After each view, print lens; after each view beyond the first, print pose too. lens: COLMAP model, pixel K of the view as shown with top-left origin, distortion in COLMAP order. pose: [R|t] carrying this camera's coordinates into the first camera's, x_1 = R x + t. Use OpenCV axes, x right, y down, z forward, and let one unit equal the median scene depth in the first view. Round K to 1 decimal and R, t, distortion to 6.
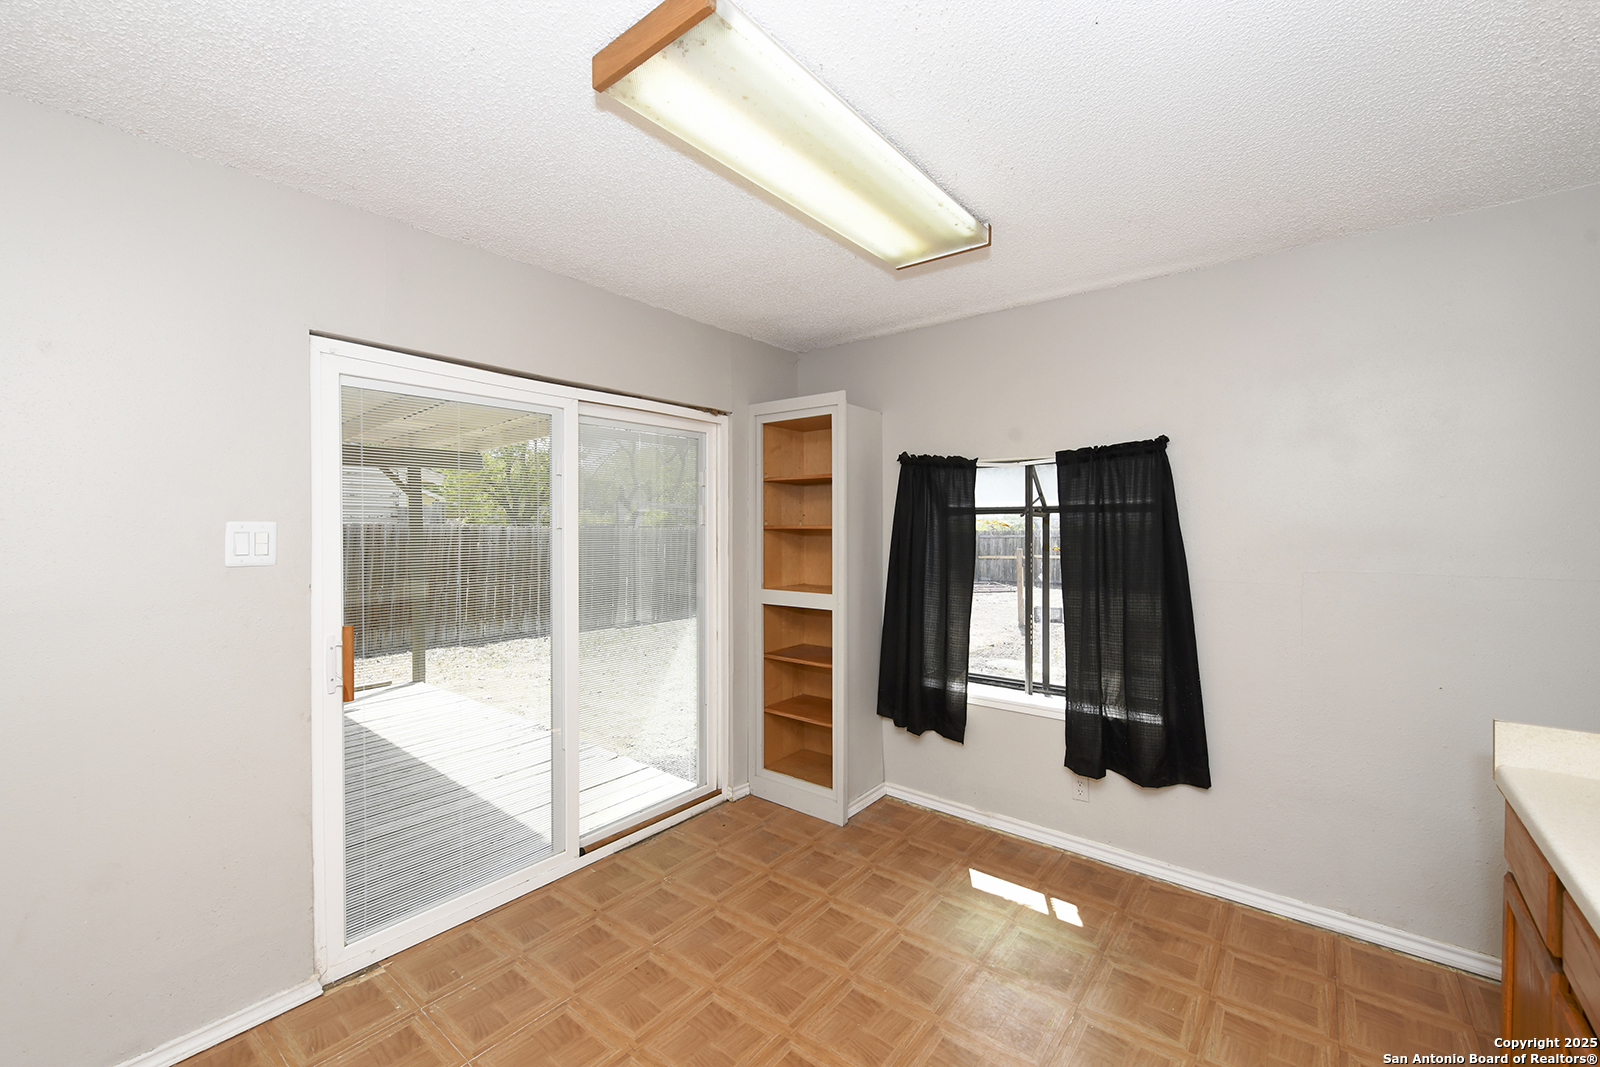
lens RADIAL K [[652.6, 0, 797.7], [0, 652.6, 526.6], [0, 0, 1]] dist [0.004180, 0.001915]
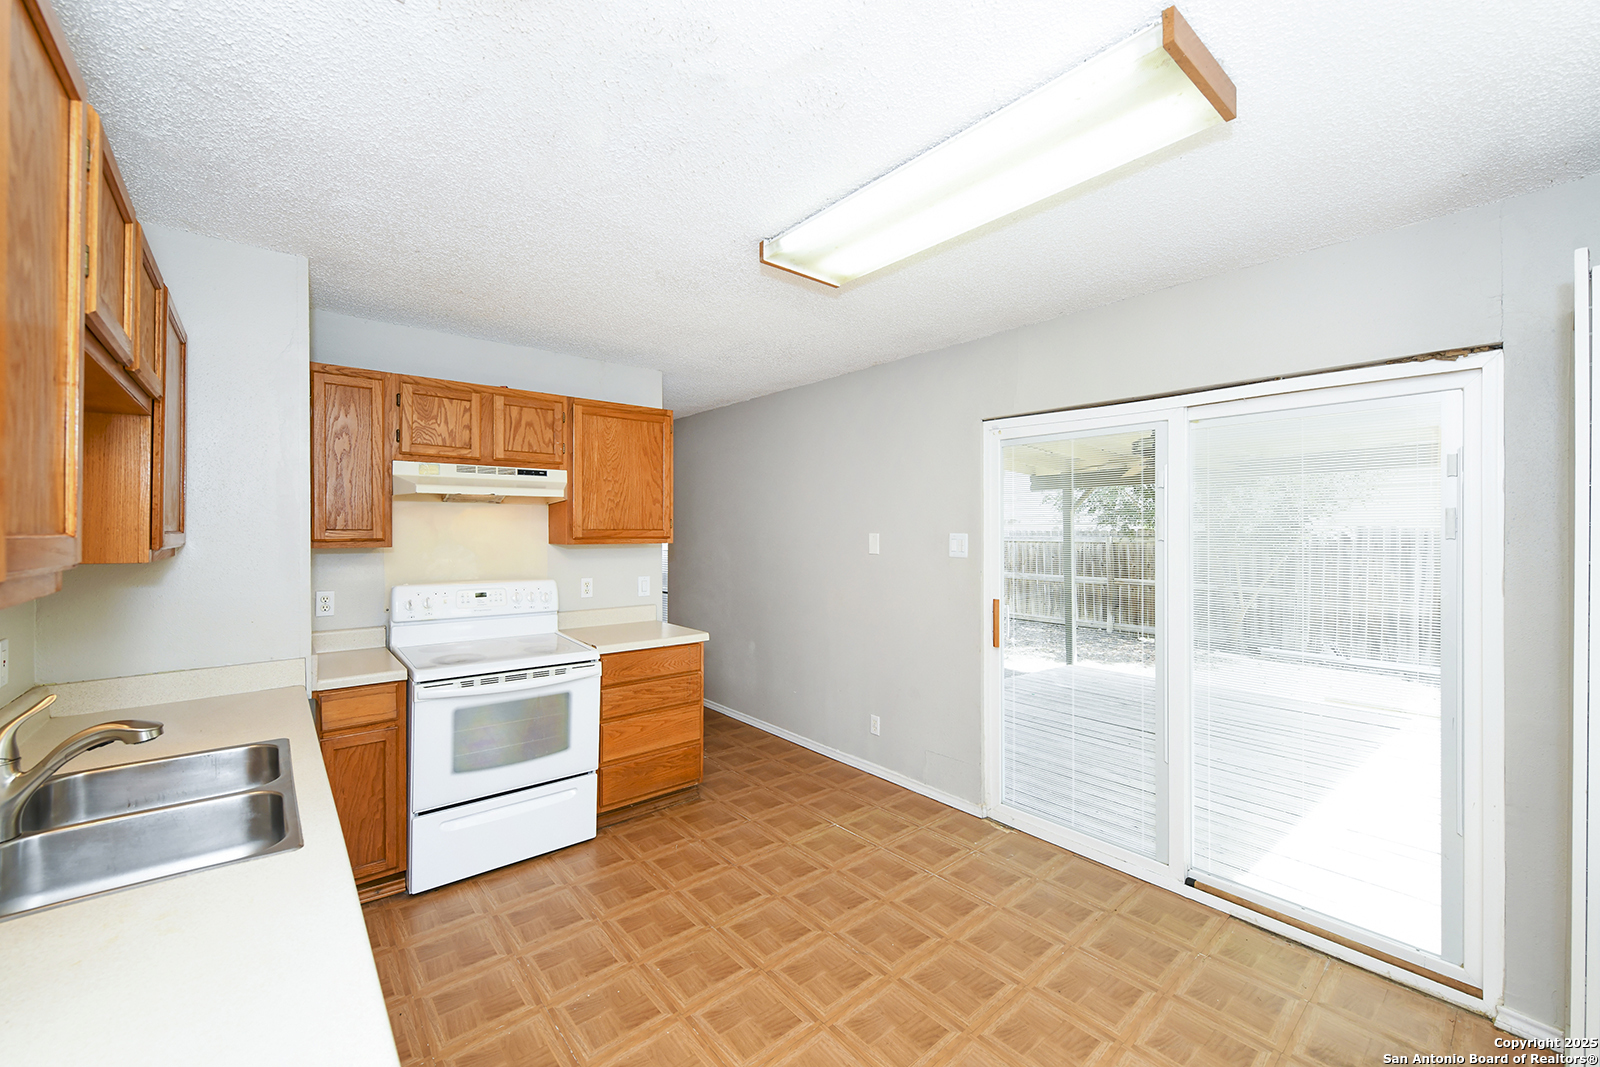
lens RADIAL K [[652.6, 0, 806.1], [0, 652.6, 539.6], [0, 0, 1]] dist [0.004180, 0.001915]
pose [[-0.186487, 0.017228, -0.982306, 0.814636], [-0.004528, 0.999821, 0.018394, -0.016959], [0.982447, 0.007878, -0.186375, 0.730731]]
